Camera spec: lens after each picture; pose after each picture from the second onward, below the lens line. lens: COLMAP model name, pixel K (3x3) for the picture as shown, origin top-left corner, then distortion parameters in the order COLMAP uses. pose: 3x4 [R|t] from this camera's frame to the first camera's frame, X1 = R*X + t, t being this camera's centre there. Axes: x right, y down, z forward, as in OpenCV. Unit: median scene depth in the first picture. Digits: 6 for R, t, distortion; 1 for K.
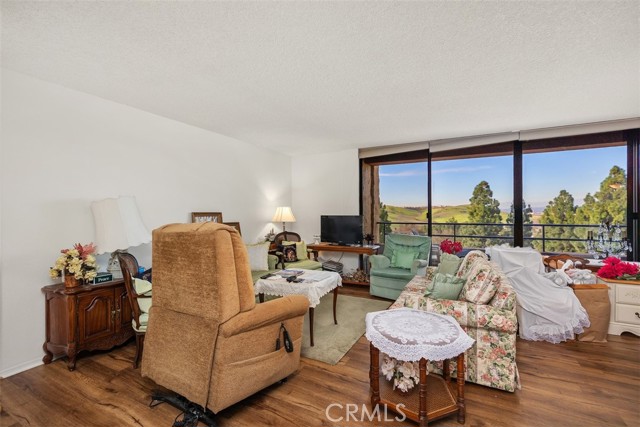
lens RADIAL K [[286.4, 0, 318.6], [0, 286.4, 211.7], [0, 0, 1]] dist [0.001781, 0.001461]
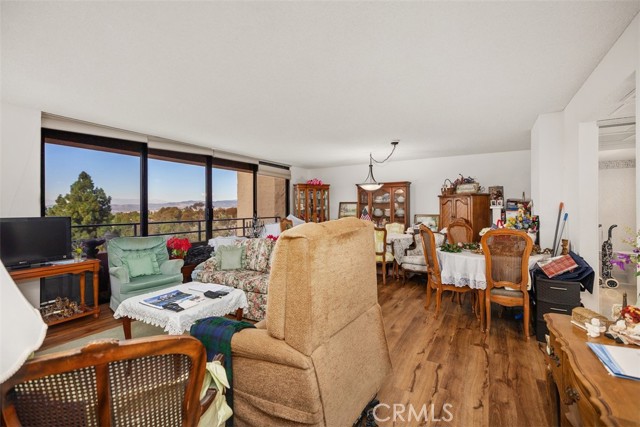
lens RADIAL K [[286.4, 0, 319.1], [0, 286.4, 206.6], [0, 0, 1]] dist [0.001781, 0.001461]
pose [[0.037296, 0.014455, 0.999200, -0.467437], [0.007770, 0.999861, -0.014755, 0.004158], [-0.999274, 0.008314, 0.037178, 0.368836]]
